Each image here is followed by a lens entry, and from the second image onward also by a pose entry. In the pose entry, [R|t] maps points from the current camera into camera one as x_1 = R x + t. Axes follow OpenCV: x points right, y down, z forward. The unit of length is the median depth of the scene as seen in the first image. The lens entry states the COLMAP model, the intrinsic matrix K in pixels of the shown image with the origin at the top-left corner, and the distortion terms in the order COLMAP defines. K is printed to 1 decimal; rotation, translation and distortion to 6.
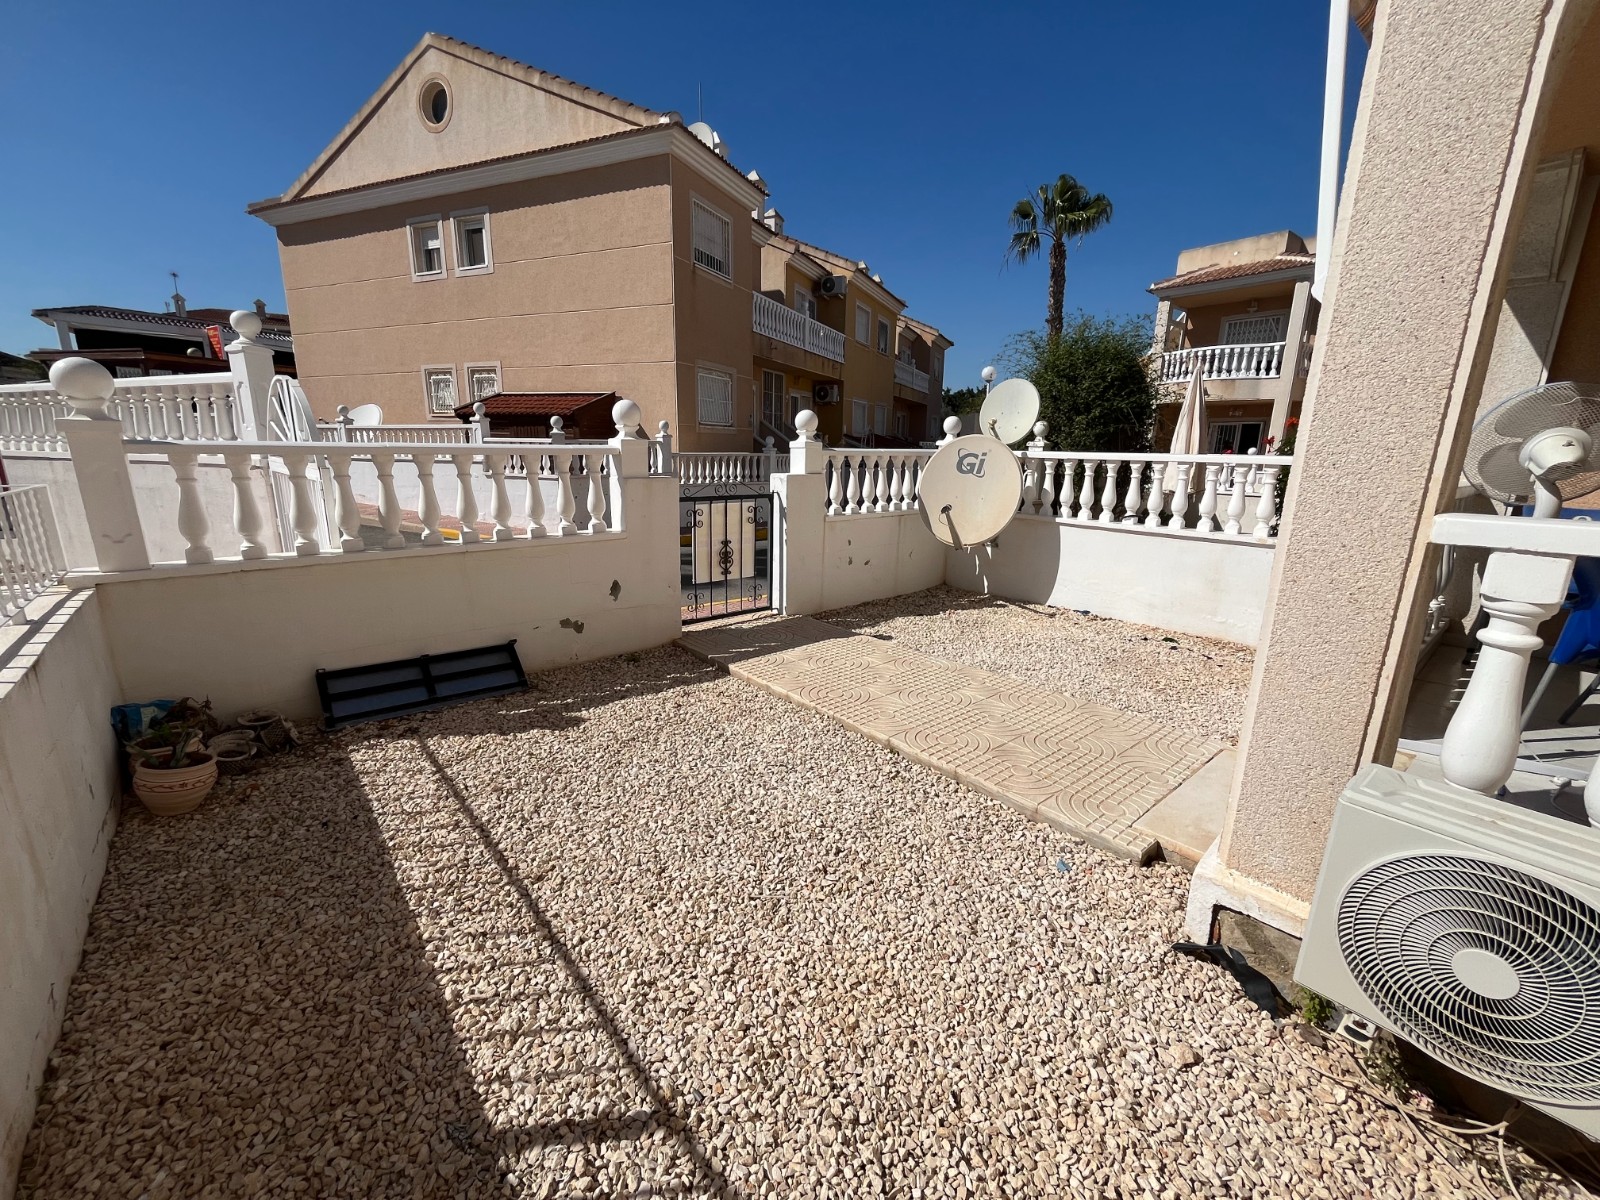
lens RADIAL K [[648.6, 0, 797.3], [0, 648.6, 591.4], [0, 0, 1]] dist [-0.004091, 0.000722]
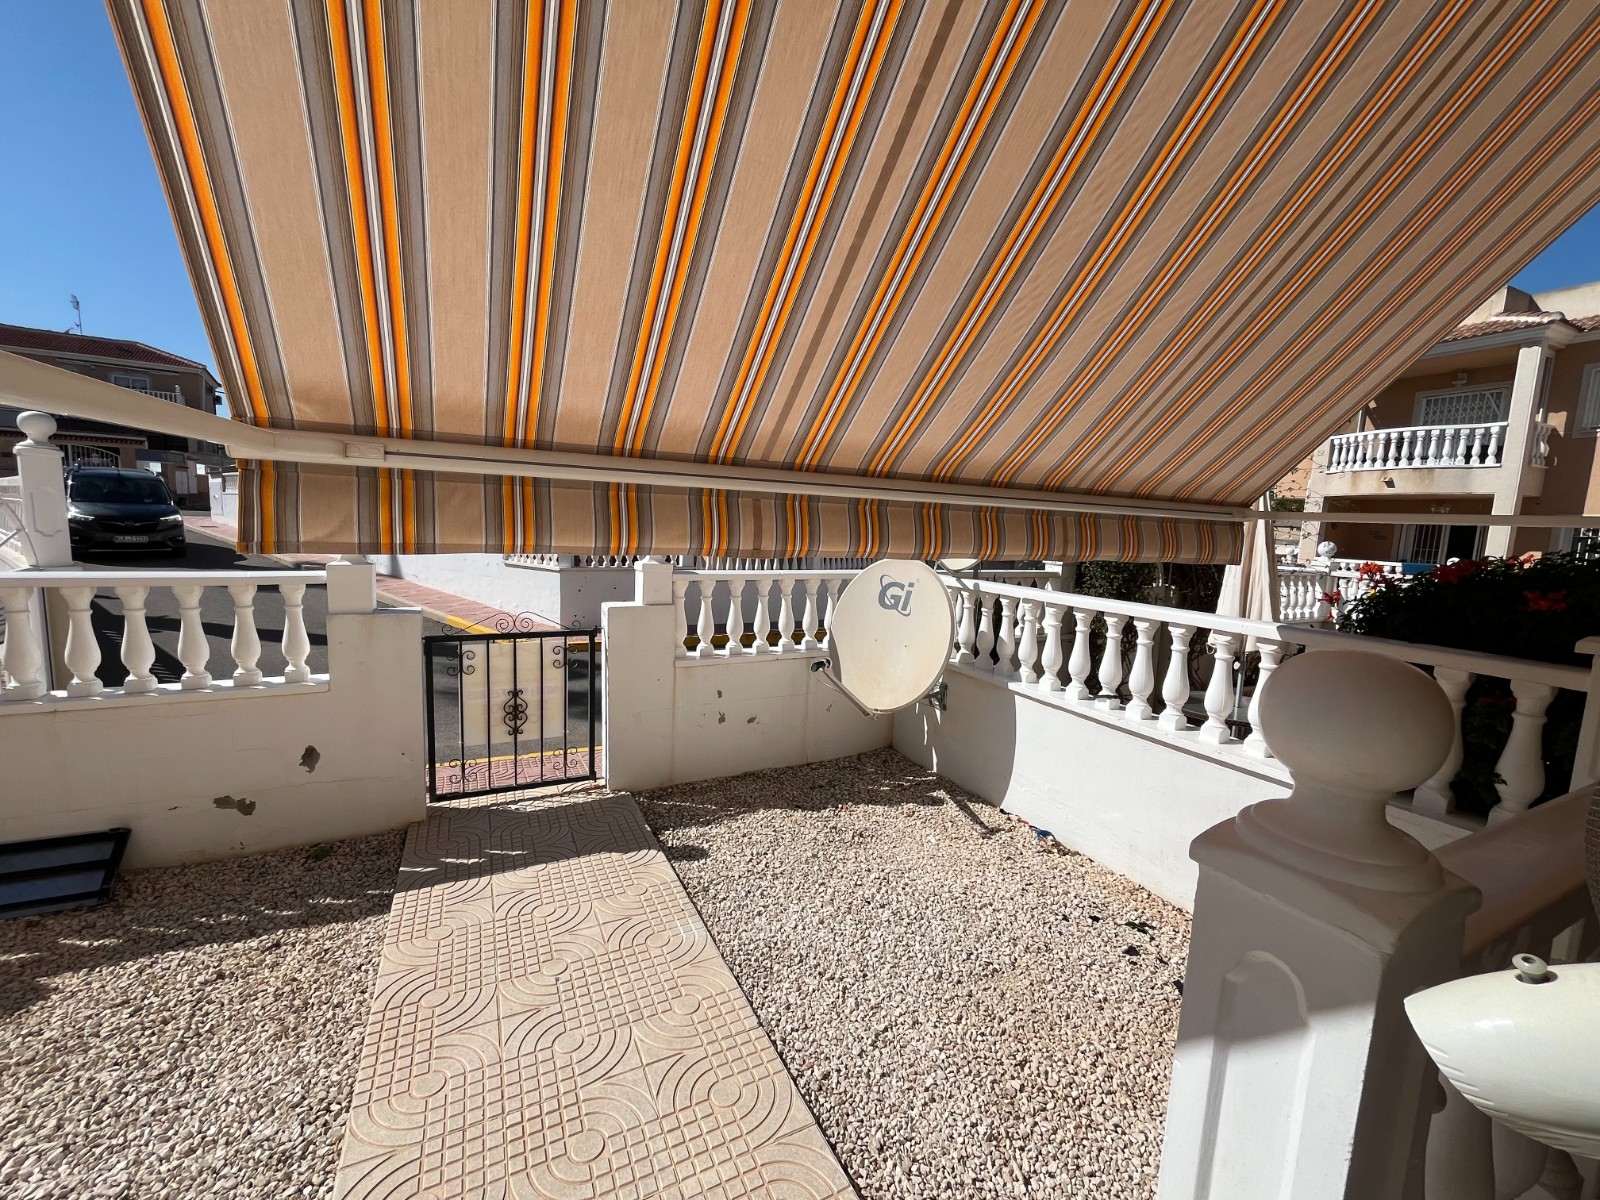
lens RADIAL K [[648.6, 0, 798.1], [0, 648.6, 590.5], [0, 0, 1]] dist [-0.004091, 0.000722]
pose [[0.973301, 0.046300, -0.224813, 0.326391], [-0.072586, 0.991266, -0.110103, -0.116072], [0.217752, 0.123481, 0.968161, 0.274413]]
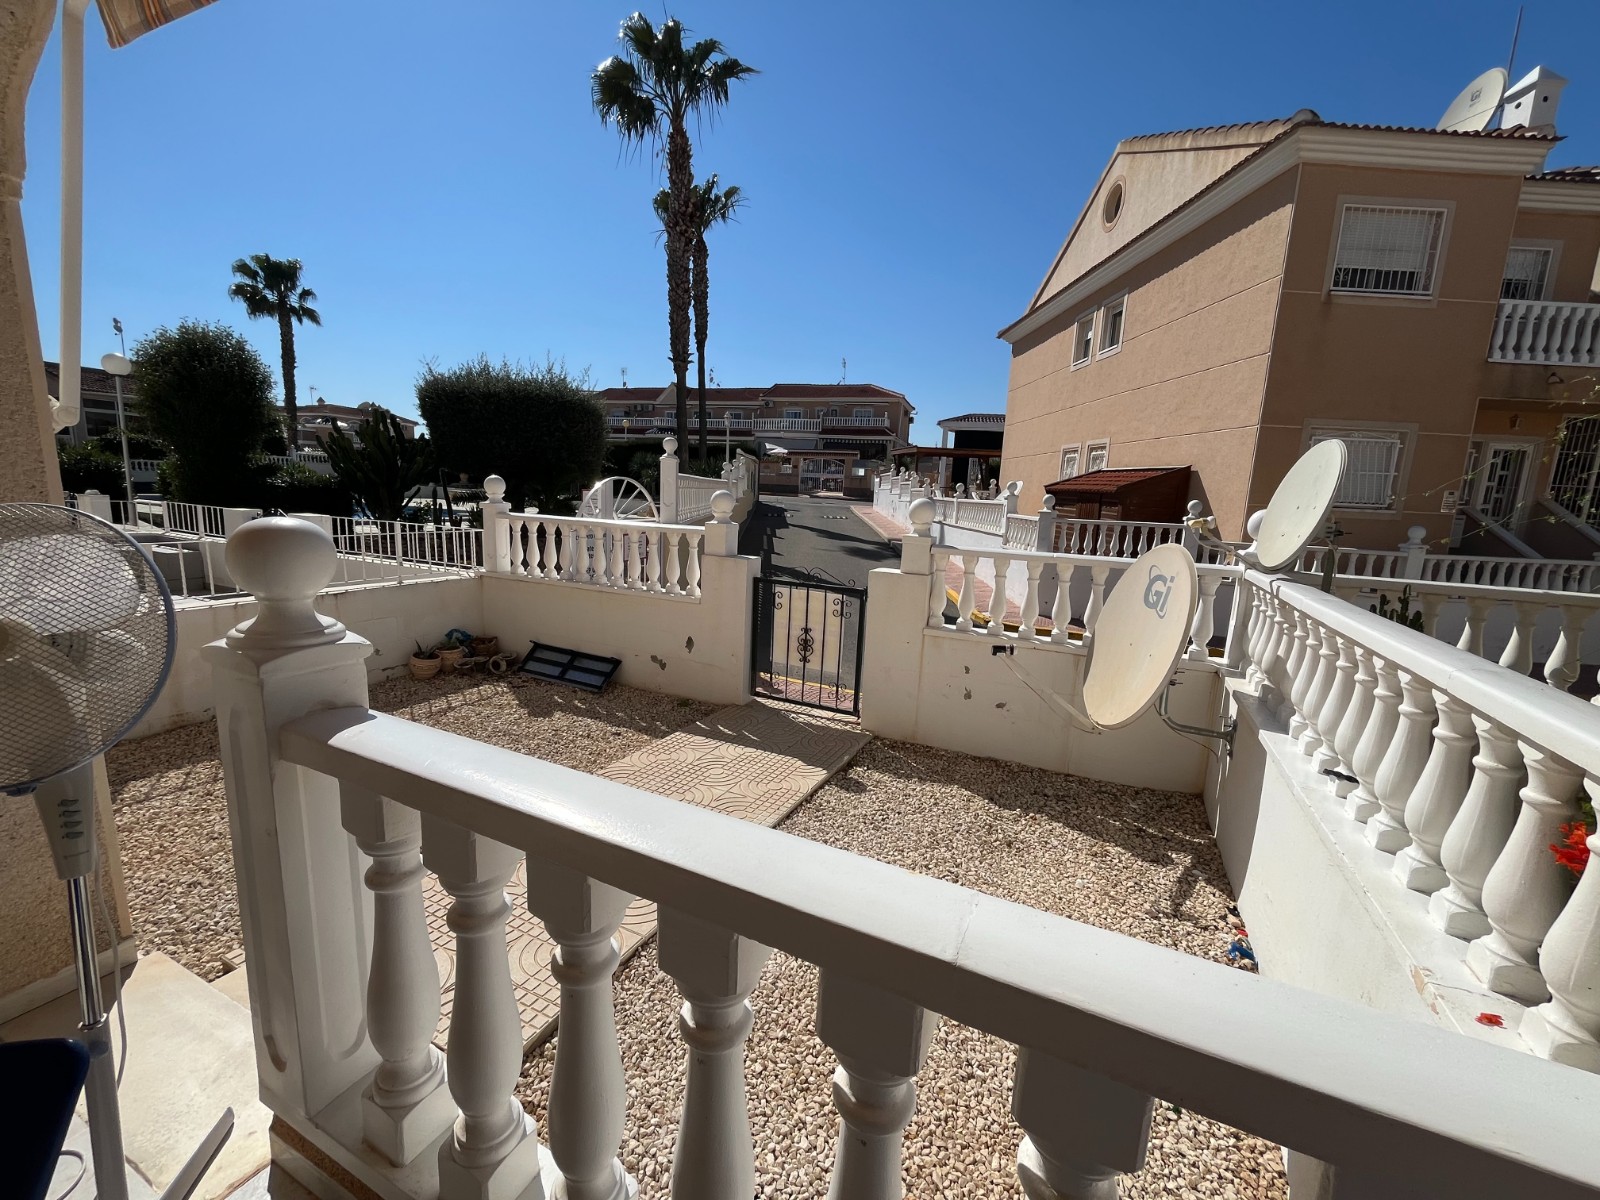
lens RADIAL K [[648.6, 0, 801.5], [0, 648.6, 596.2], [0, 0, 1]] dist [-0.004091, 0.000722]
pose [[0.420105, 0.150206, -0.894958, 0.651876], [-0.235205, 0.970528, 0.052481, -0.150492], [0.876465, 0.188451, 0.443053, 0.471861]]
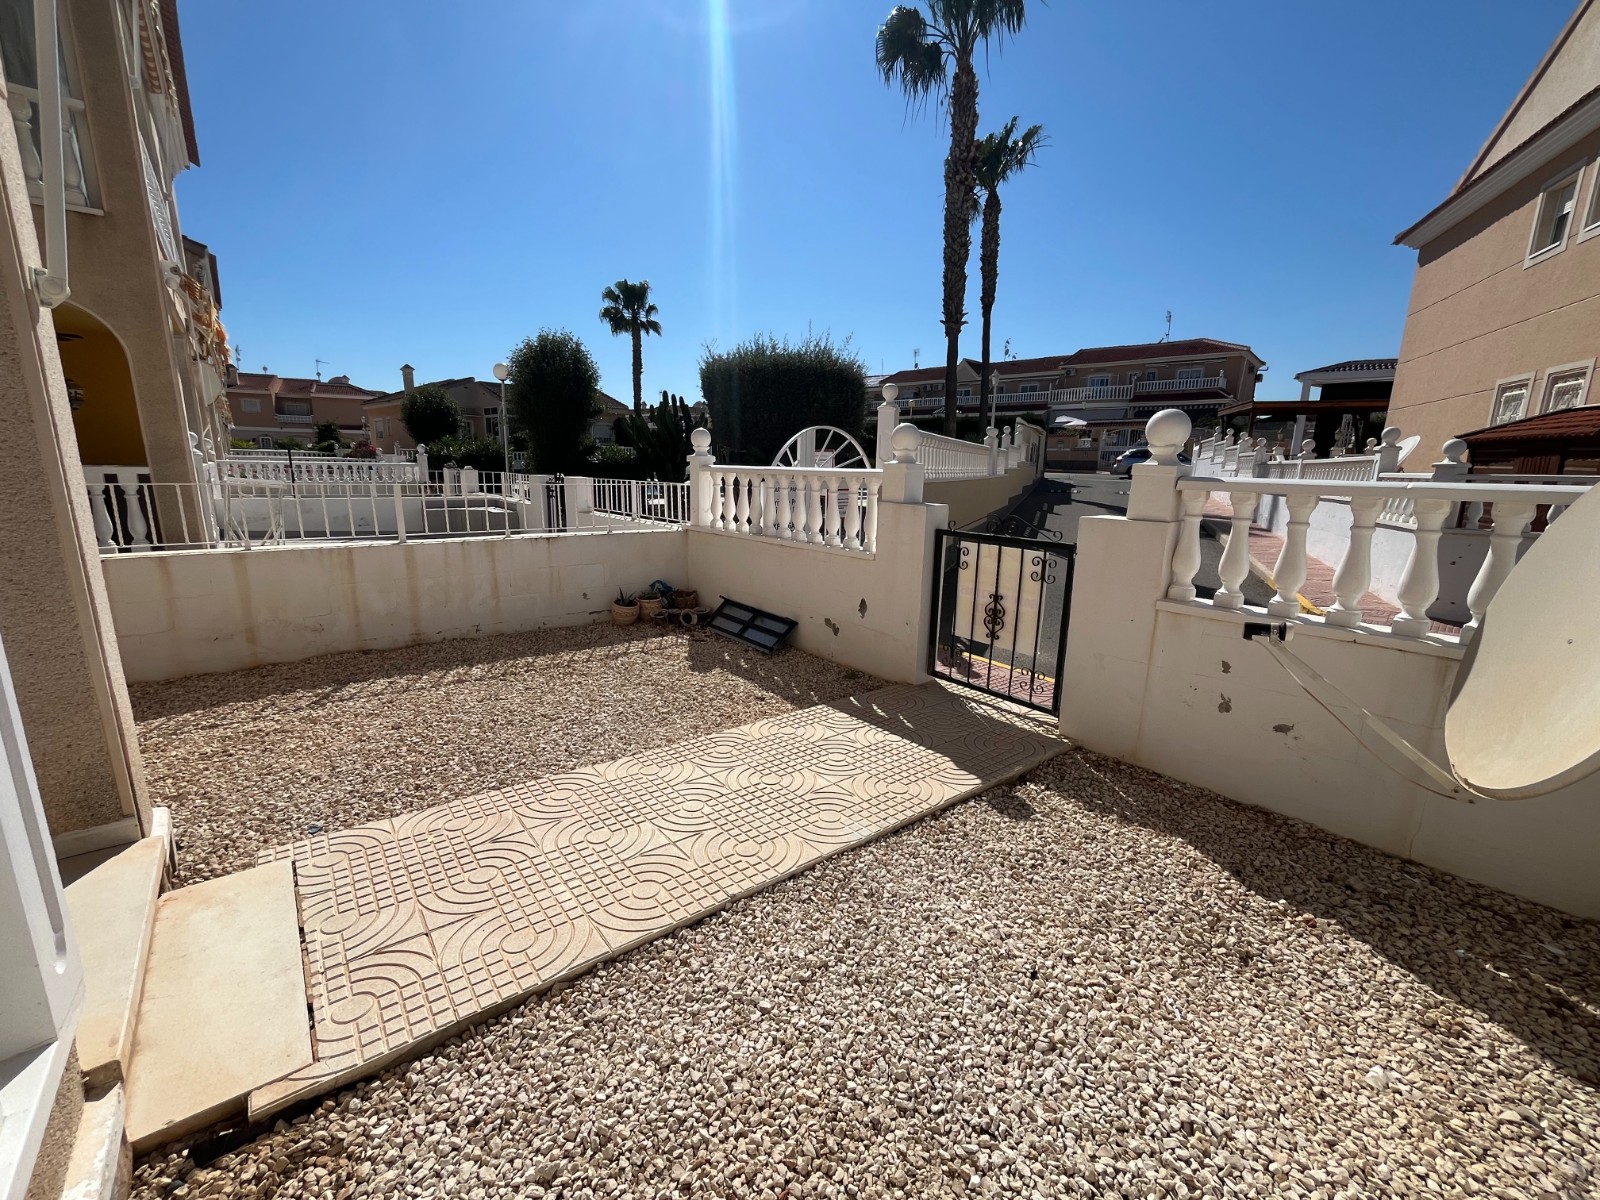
lens RADIAL K [[648.6, 0, 800.9], [0, 648.6, 600.1], [0, 0, 1]] dist [-0.004091, 0.000722]
pose [[-0.007175, 0.188783, -0.981993, 0.548079], [-0.238239, 0.953418, 0.185031, -0.136069], [0.971180, 0.235276, 0.038135, 0.644283]]
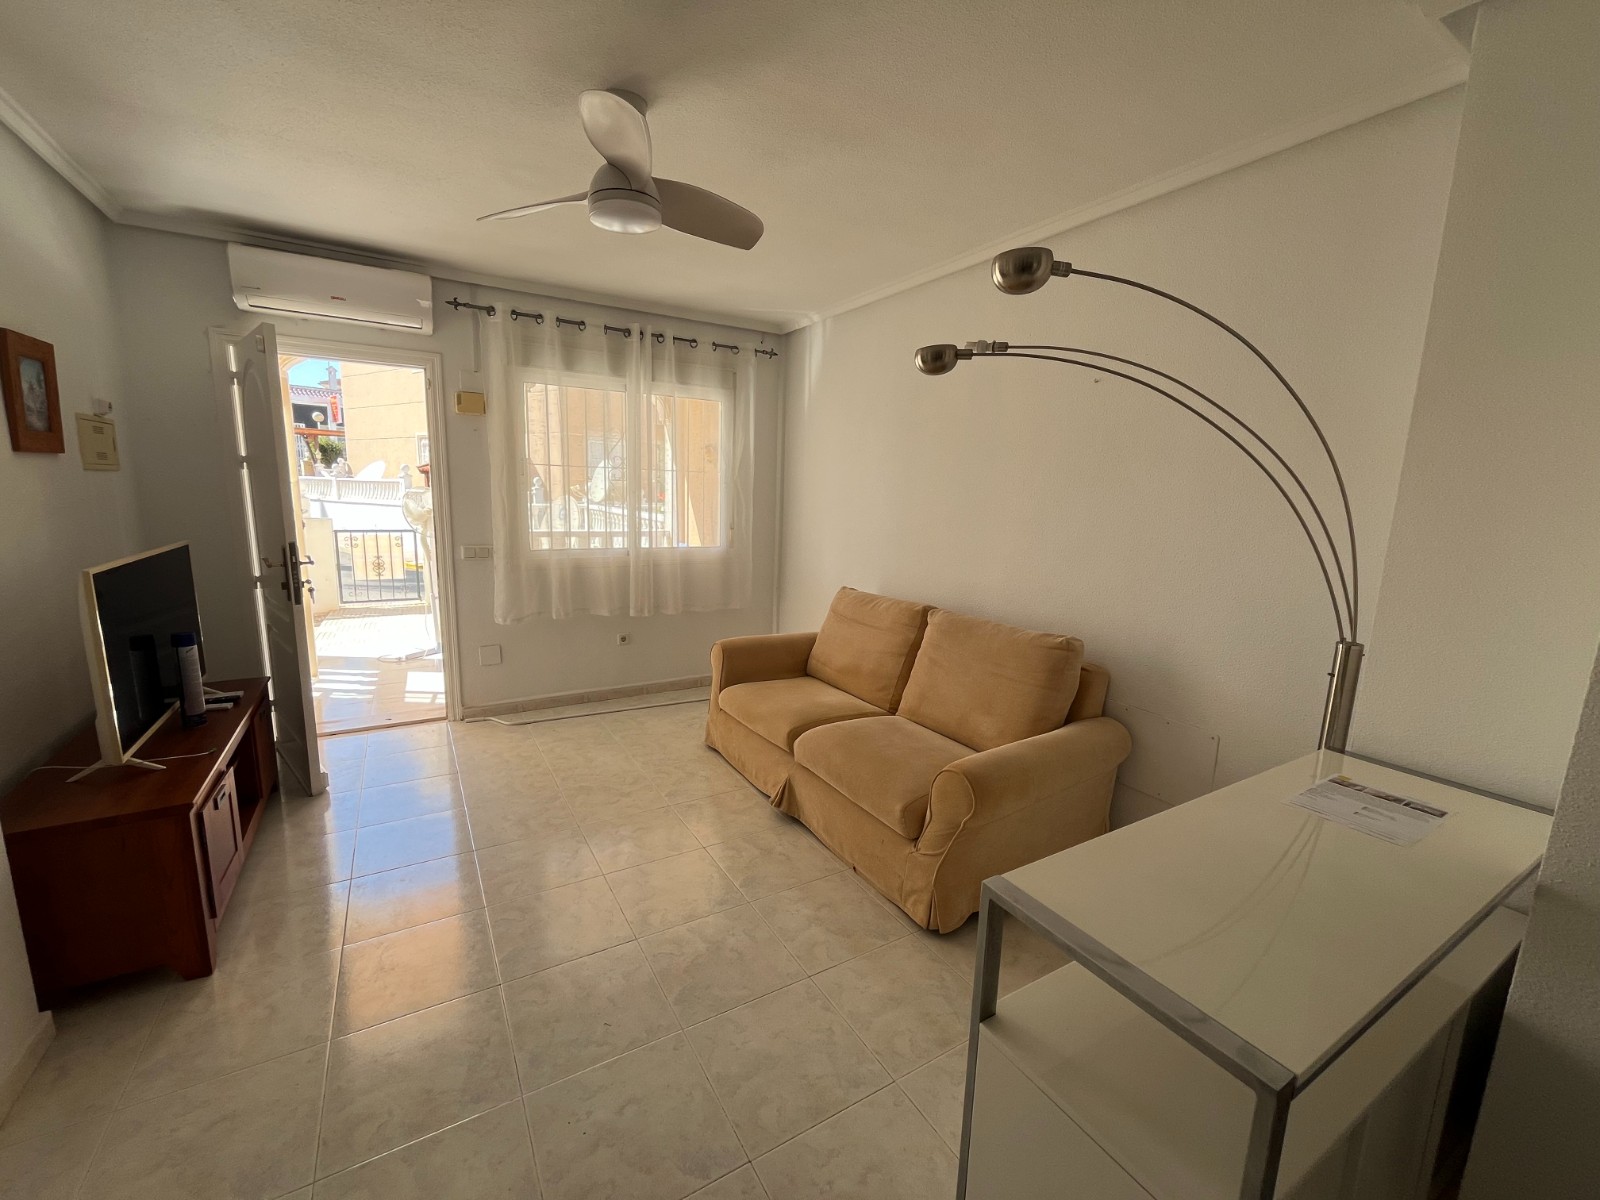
lens RADIAL K [[648.6, 0, 802.7], [0, 648.6, 597.1], [0, 0, 1]] dist [-0.004091, 0.000722]
pose [[0.988219, 0.038752, -0.148058, 1.077857], [-0.047794, 0.997172, -0.058005, 0.065110], [0.145391, 0.064398, 0.987276, -0.444633]]
